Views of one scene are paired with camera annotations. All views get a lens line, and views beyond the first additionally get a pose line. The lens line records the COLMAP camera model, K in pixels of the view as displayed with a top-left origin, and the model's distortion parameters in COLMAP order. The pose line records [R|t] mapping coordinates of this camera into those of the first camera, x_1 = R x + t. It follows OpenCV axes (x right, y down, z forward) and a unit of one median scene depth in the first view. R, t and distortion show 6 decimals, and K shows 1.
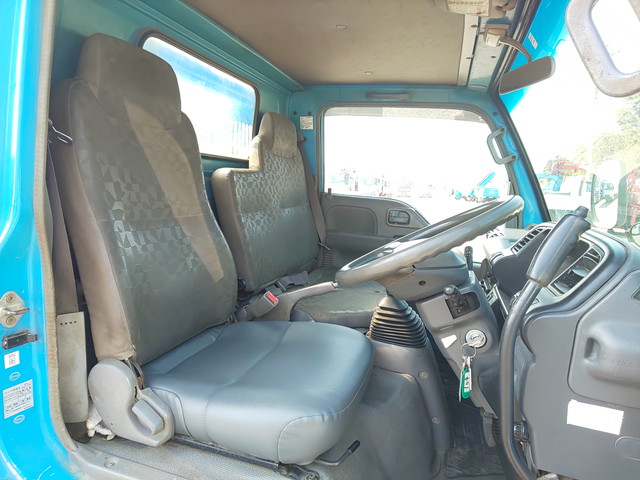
lens RADIAL K [[406.6, 0, 320.1], [0, 406.6, 239.3], [0, 0, 1]] dist [0.002905, -0.012974]
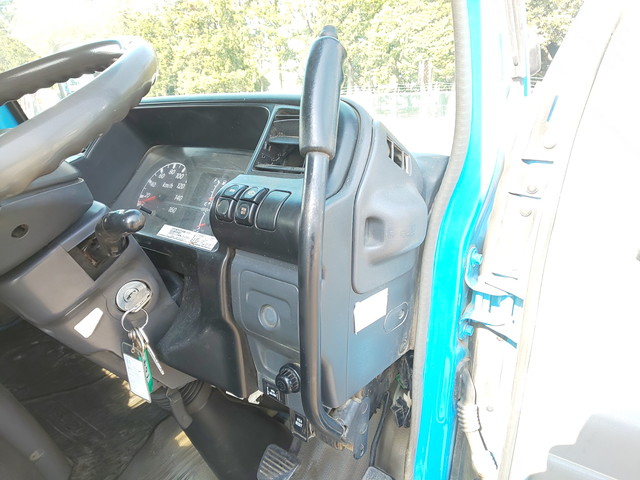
lens RADIAL K [[406.6, 0, 312.9], [0, 406.6, 254.4], [0, 0, 1]] dist [0.002905, -0.012974]
pose [[0.309562, -0.345255, 0.885985, -0.032710], [0.140094, 0.938146, 0.316632, 0.038471], [-0.940502, 0.026104, 0.338783, 0.556862]]
